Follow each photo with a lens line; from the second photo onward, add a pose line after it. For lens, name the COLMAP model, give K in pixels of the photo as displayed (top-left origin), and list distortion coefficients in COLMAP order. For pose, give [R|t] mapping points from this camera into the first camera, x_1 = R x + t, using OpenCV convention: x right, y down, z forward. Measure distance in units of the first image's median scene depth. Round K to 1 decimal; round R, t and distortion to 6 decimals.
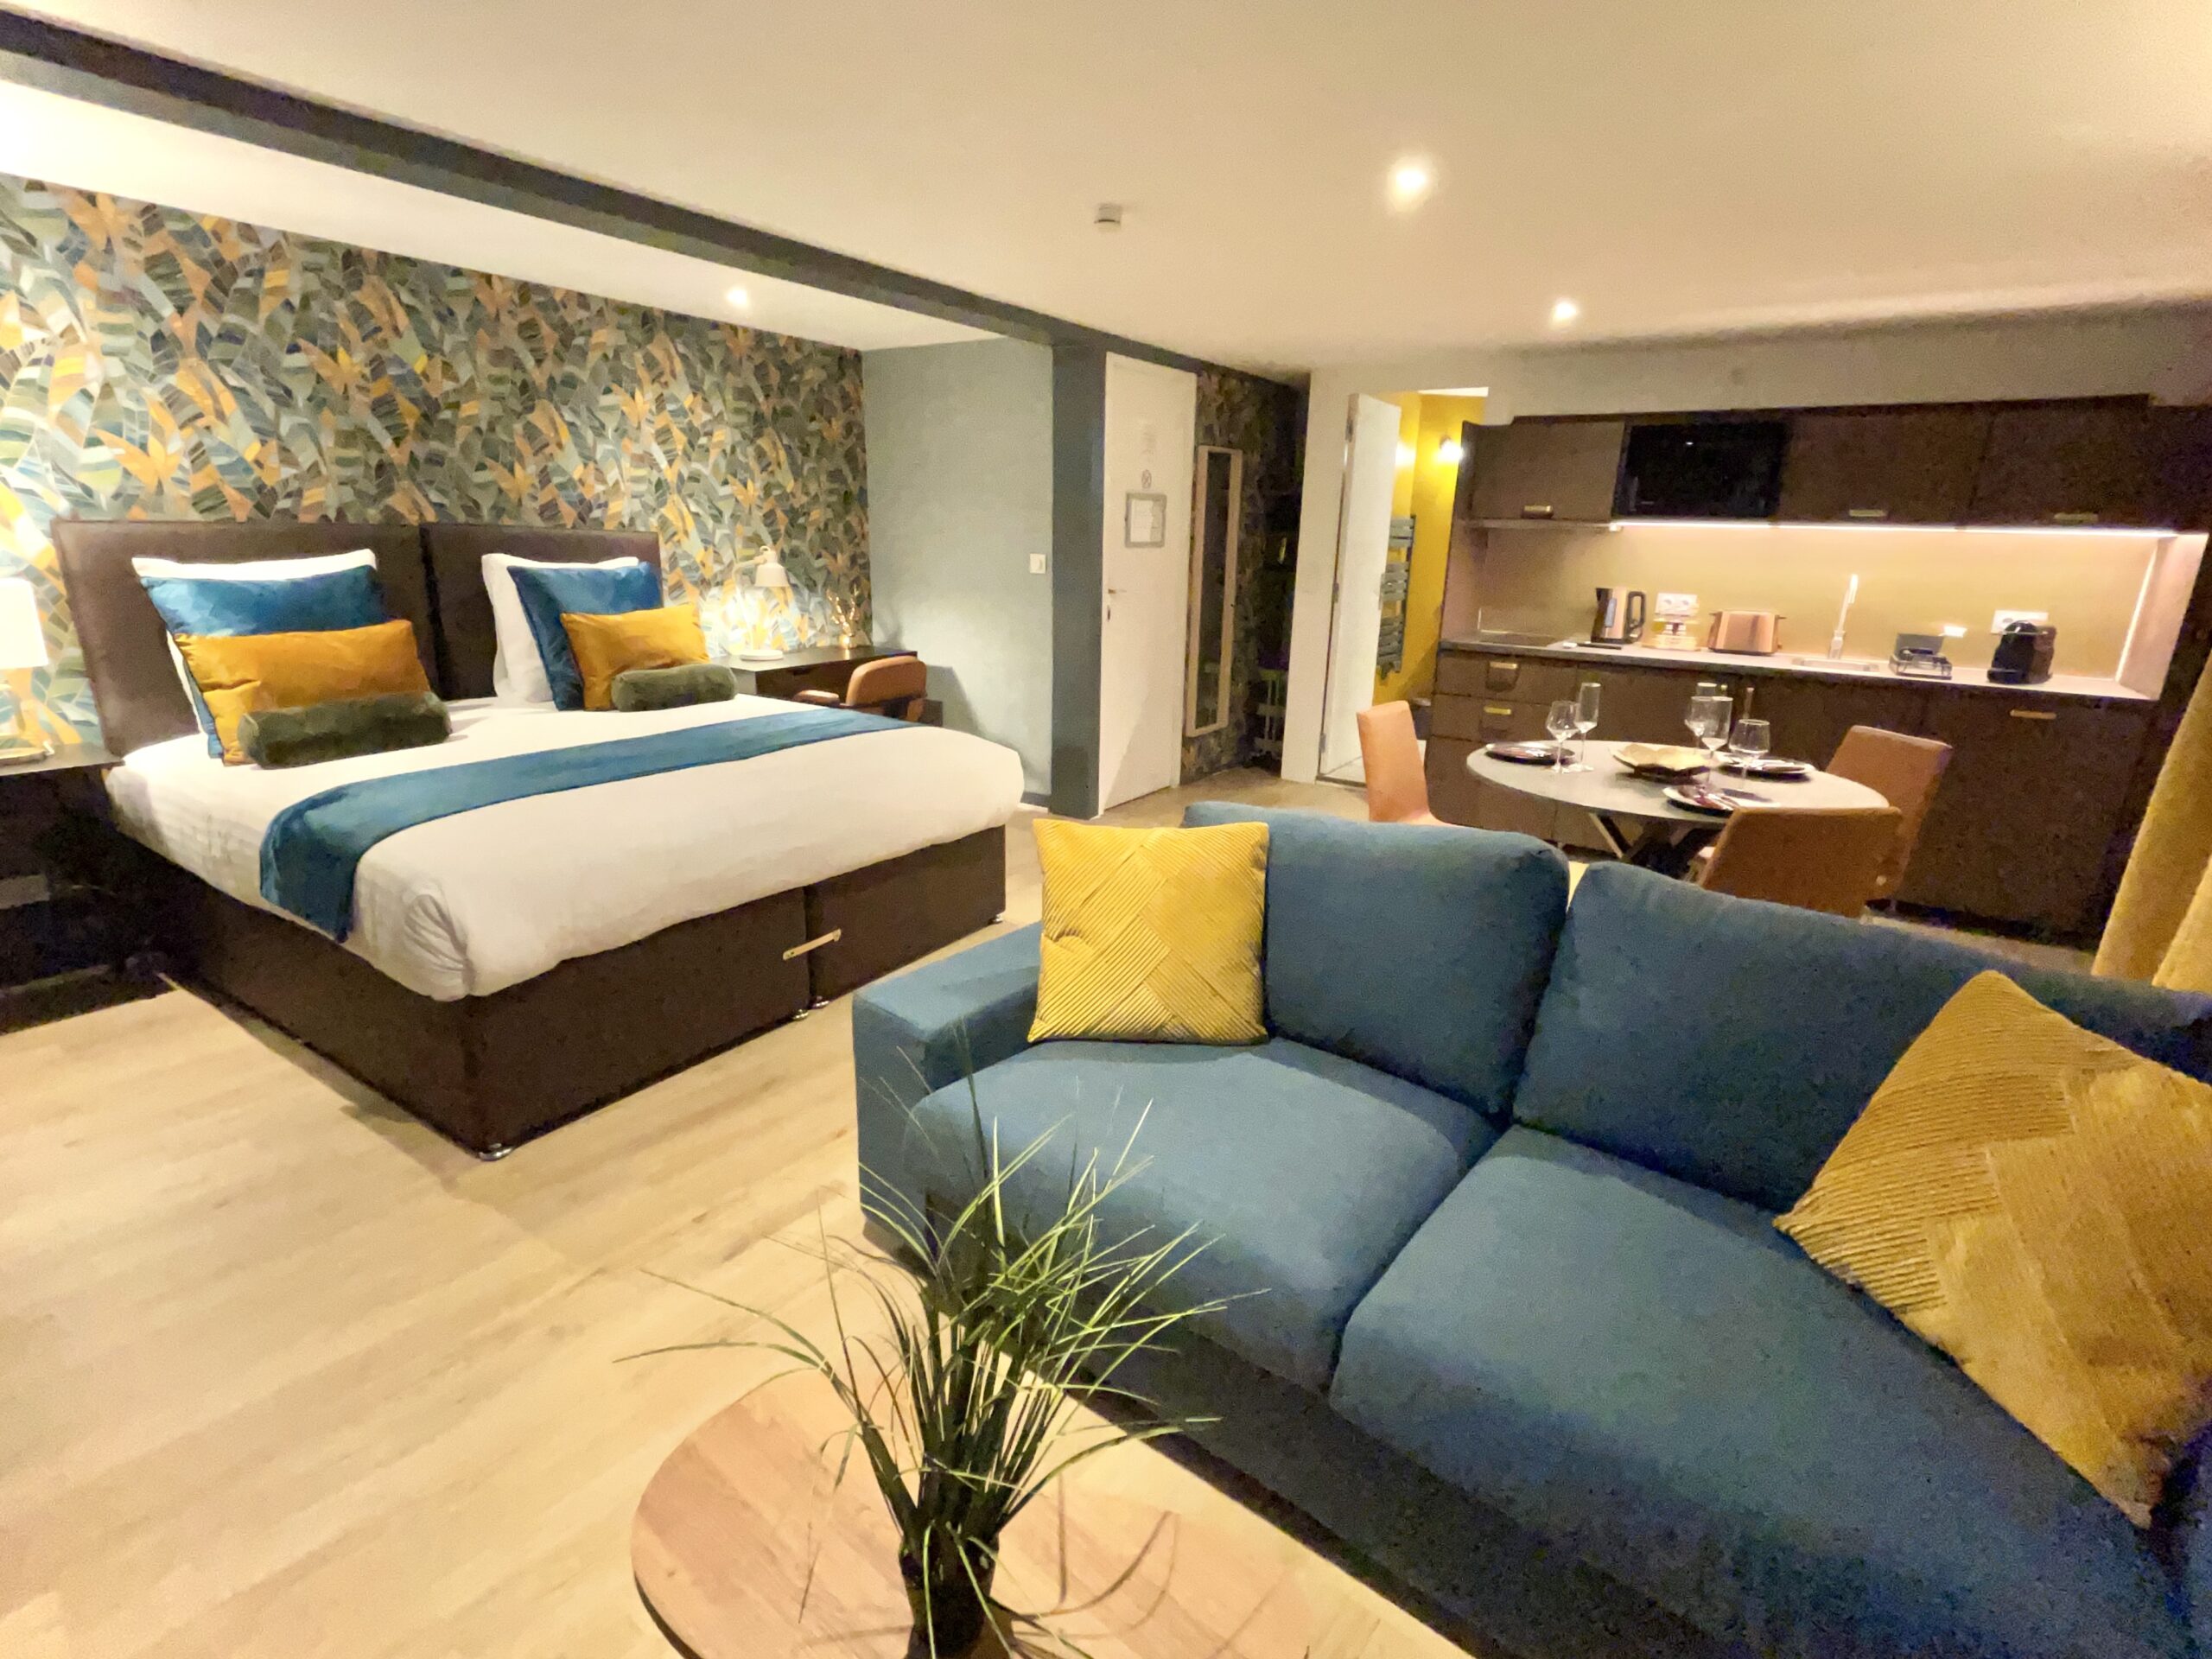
lens RADIAL K [[1036.8, 0, 1106.0], [0, 1036.8, 829.5], [0, 0, 1]] dist [0.000880, 0.000120]
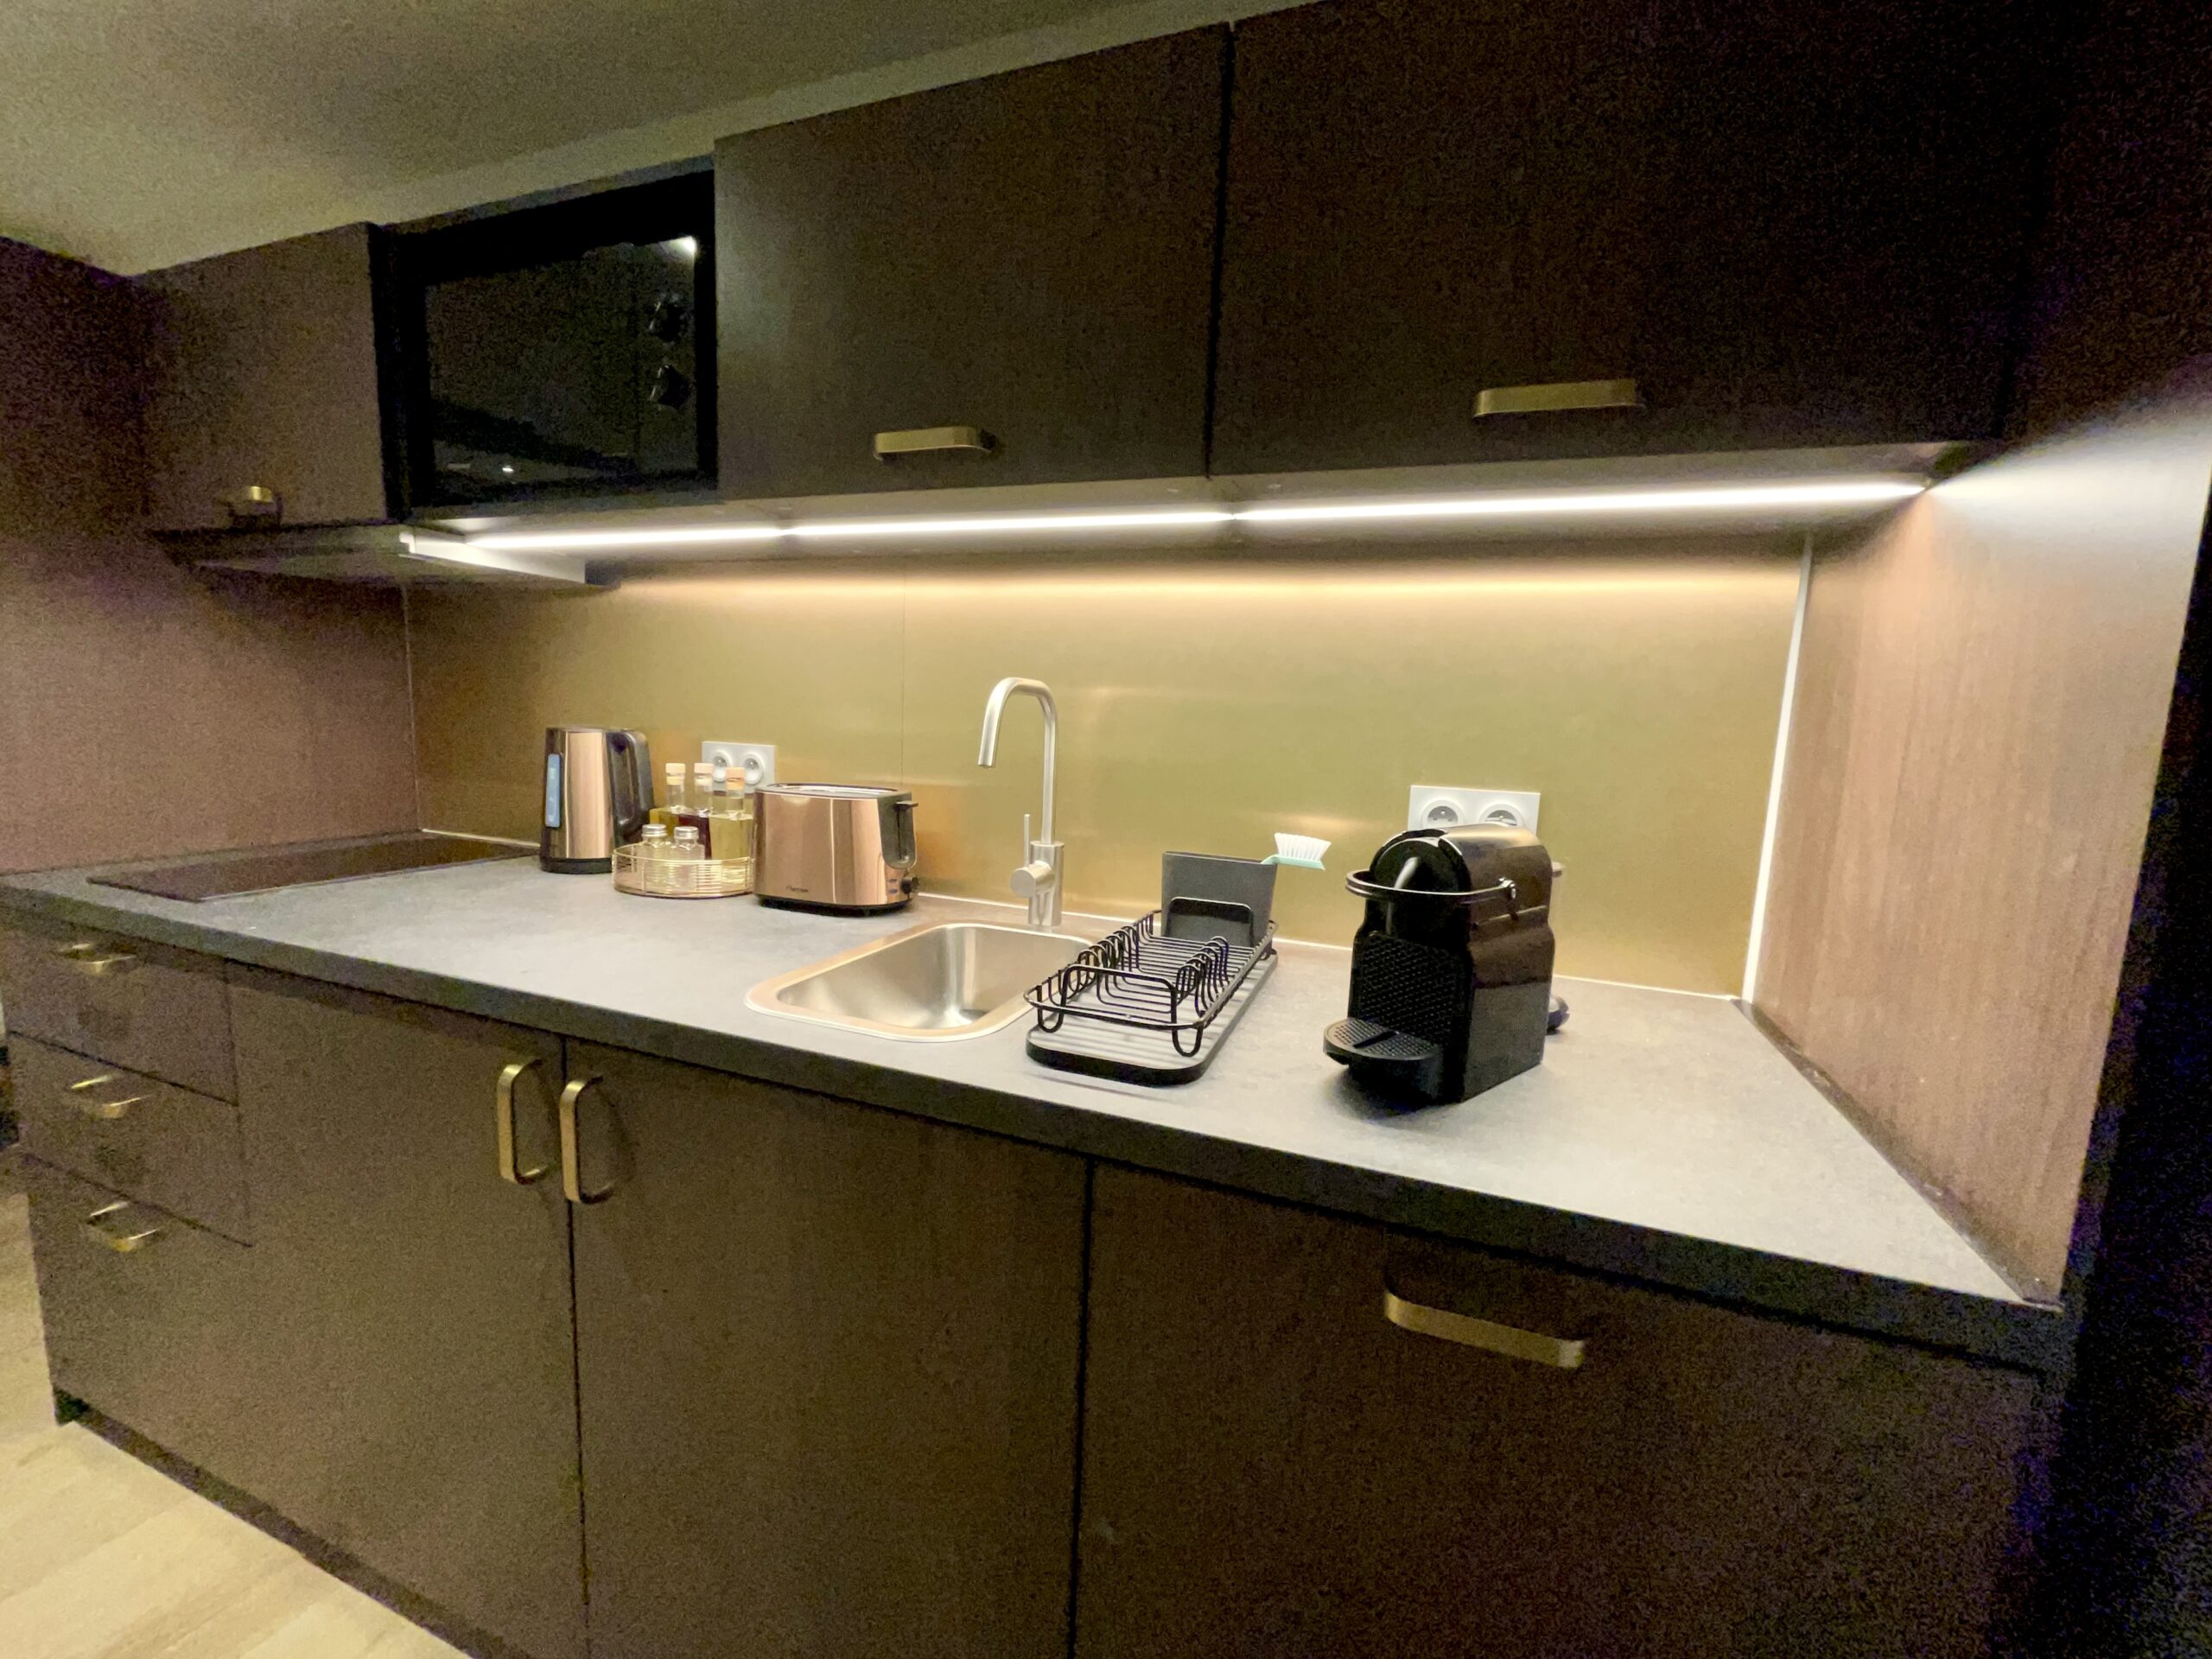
lens RADIAL K [[892.4, 0, 1106.0], [0, 892.4, 829.5], [0, 0, 1]] dist [0.001816, 0.000180]
pose [[0.974437, -0.016348, 0.224064, 0.668384], [0.048452, 0.989171, -0.138540, -0.154915], [-0.219373, 0.145855, 0.964677, 0.713793]]
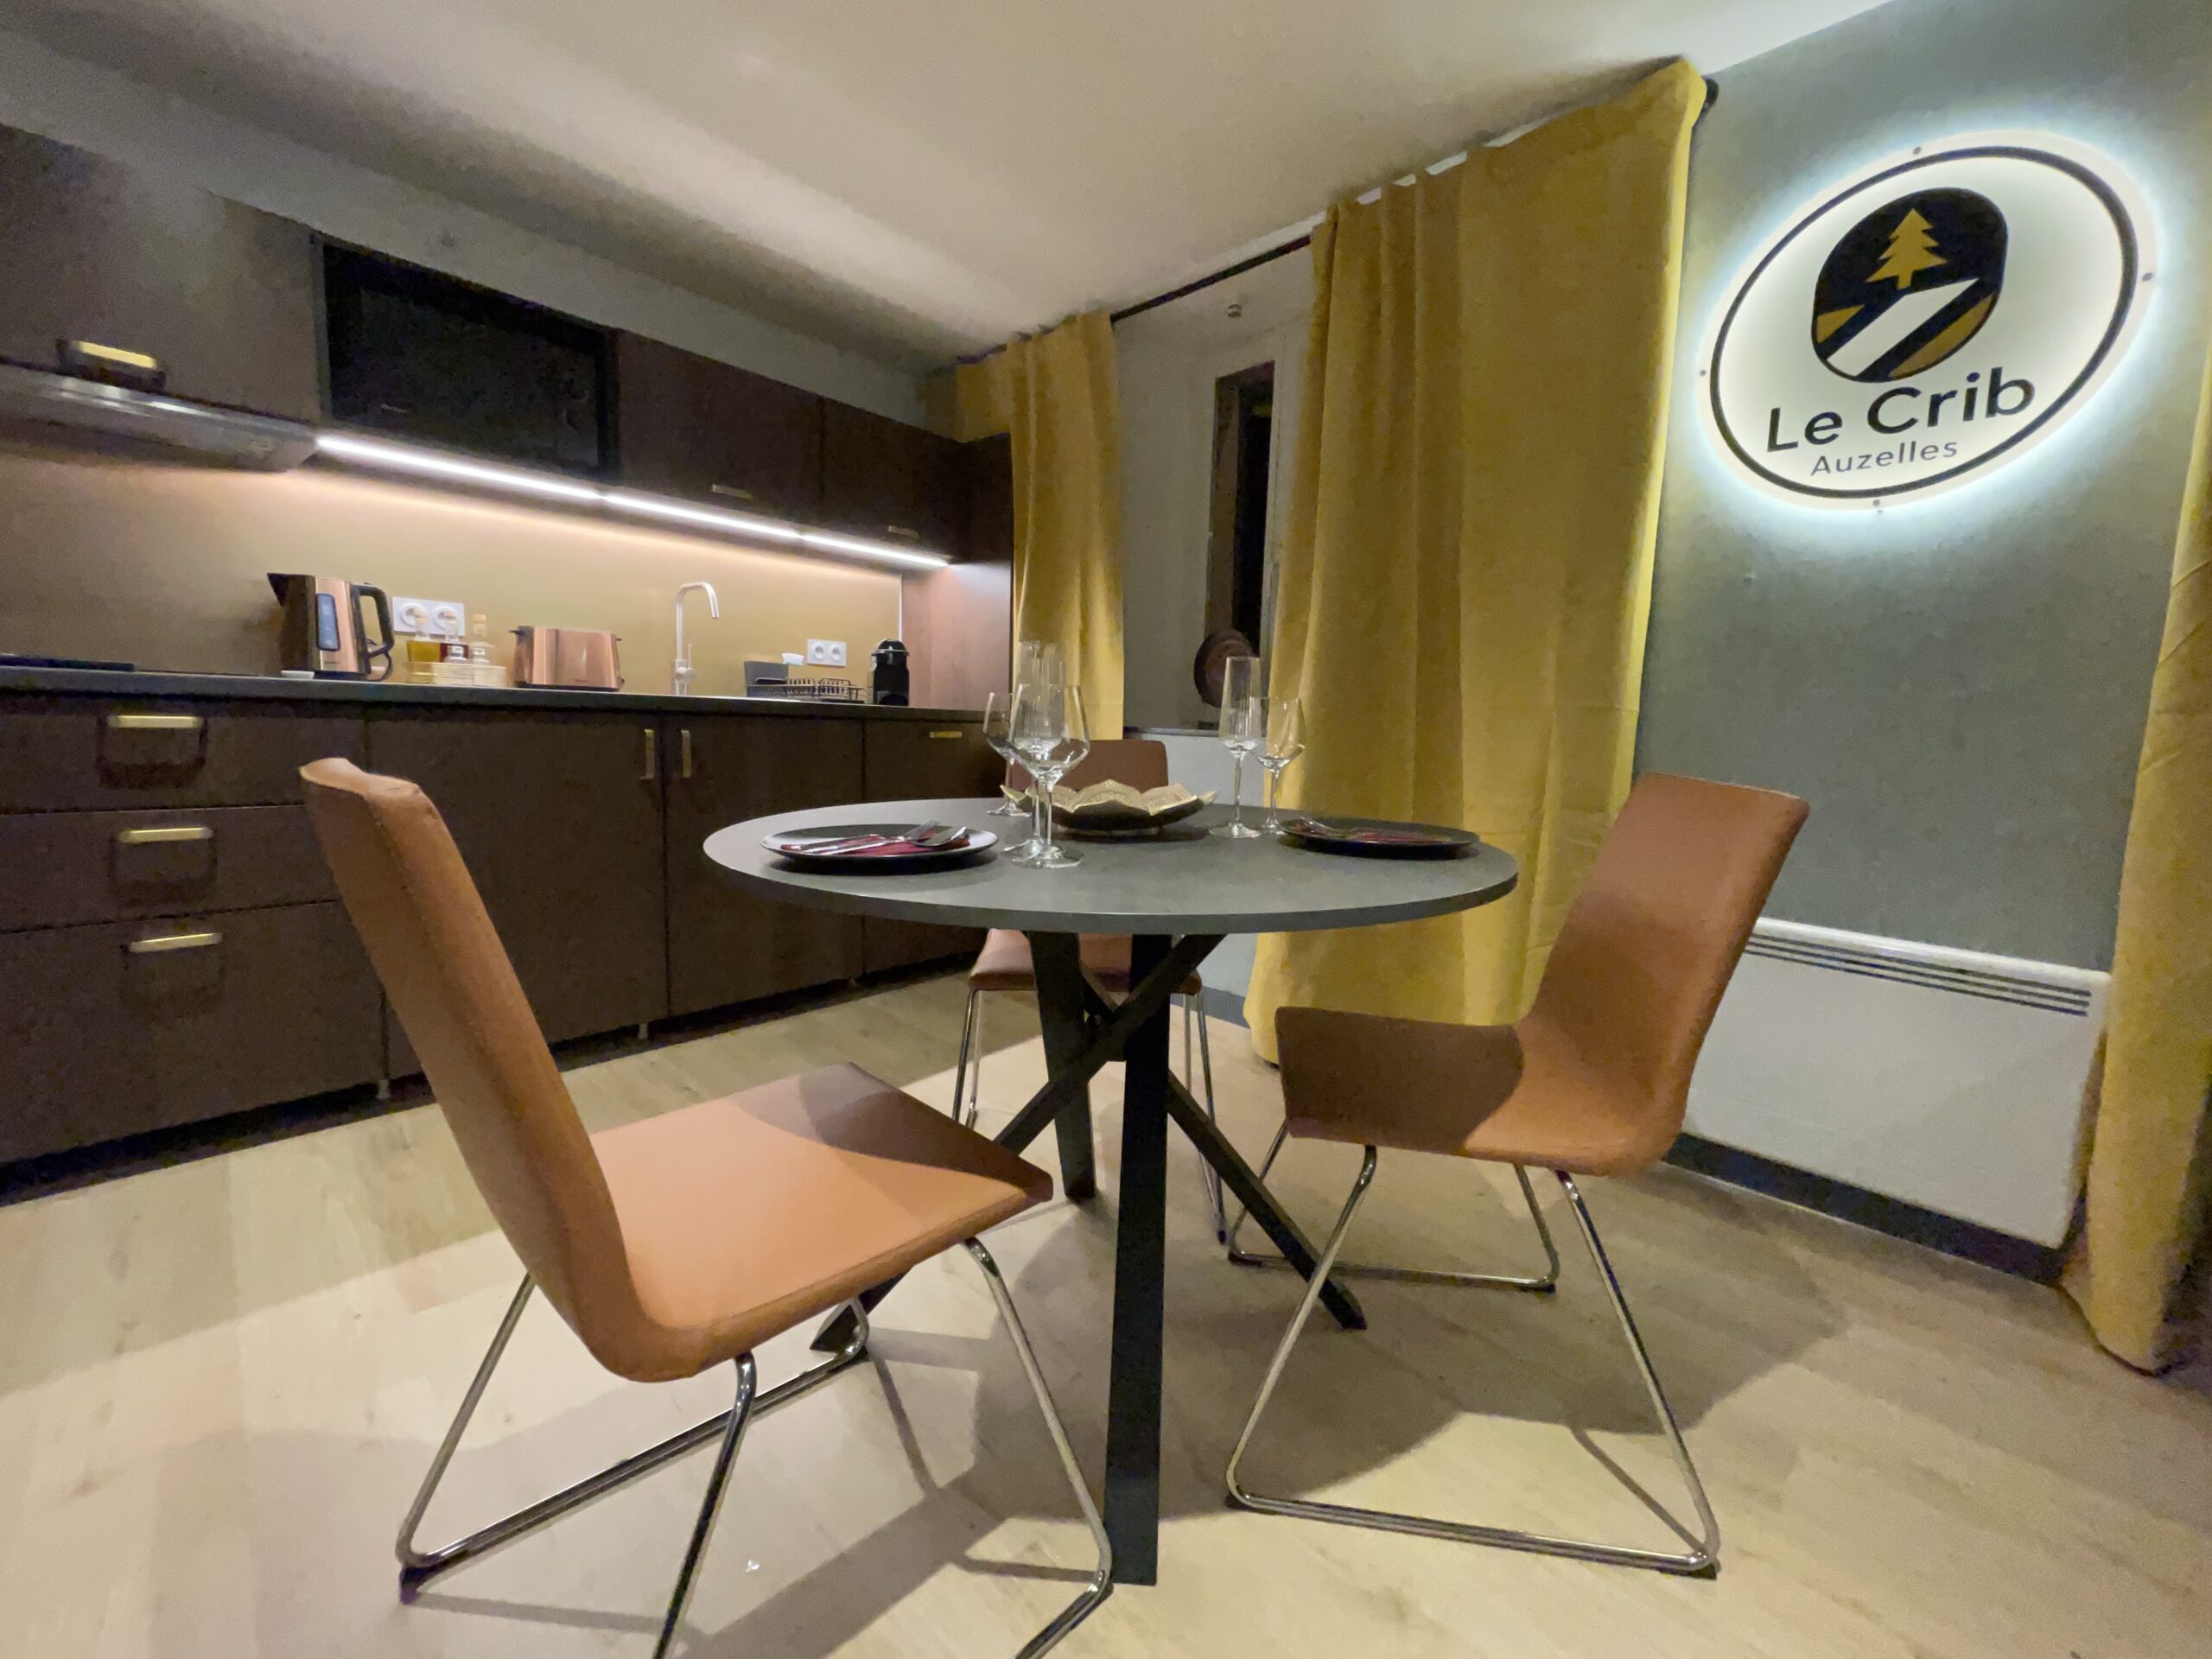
lens RADIAL K [[907.5, 0, 1106.0], [0, 907.5, 829.5], [0, 0, 1]] dist [-0.000798, -0.000030]
pose [[0.111940, -0.135052, 0.984495, 0.080118], [0.251895, 0.962220, 0.103355, -0.065109], [-0.961259, 0.236420, 0.141730, 0.650531]]
